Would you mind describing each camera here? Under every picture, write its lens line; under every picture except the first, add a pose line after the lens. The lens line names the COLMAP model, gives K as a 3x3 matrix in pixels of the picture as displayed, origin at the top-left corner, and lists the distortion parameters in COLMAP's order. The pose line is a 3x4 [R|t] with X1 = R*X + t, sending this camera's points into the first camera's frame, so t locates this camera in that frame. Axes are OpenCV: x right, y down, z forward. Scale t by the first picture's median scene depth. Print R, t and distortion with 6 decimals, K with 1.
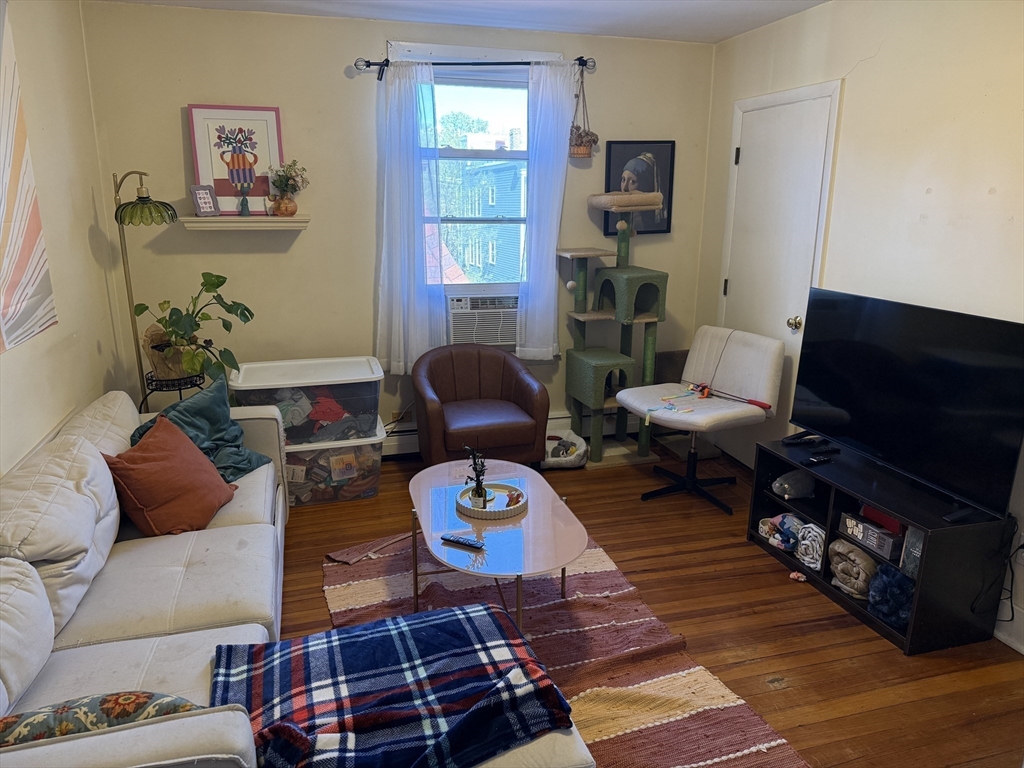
lens RADIAL K [[718.8, 0, 507.6], [0, 718.8, 386.8], [0, 0, 1]] dist [0.058297, -0.089363]
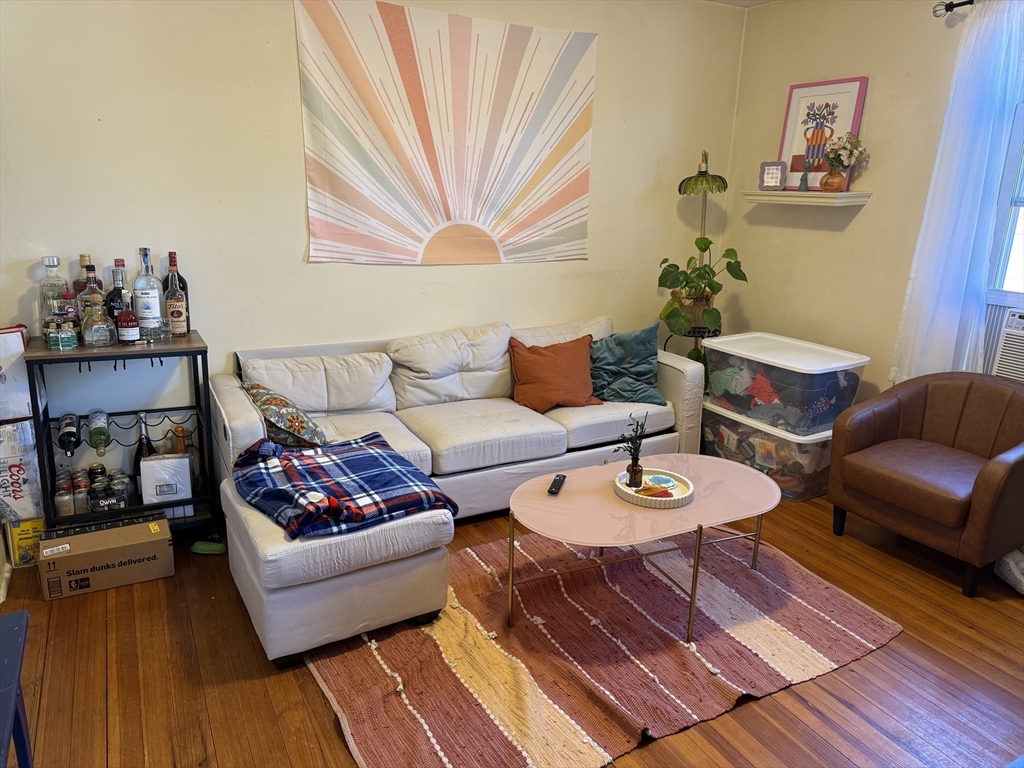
lens RADIAL K [[718.8, 0, 505.7], [0, 718.8, 379.7], [0, 0, 1]] dist [0.058297, -0.089363]
pose [[0.192891, 0.253437, -0.947926, 0.589416], [-0.263256, 0.944016, 0.198823, -0.080465], [0.945246, 0.211196, 0.248811, 0.417450]]
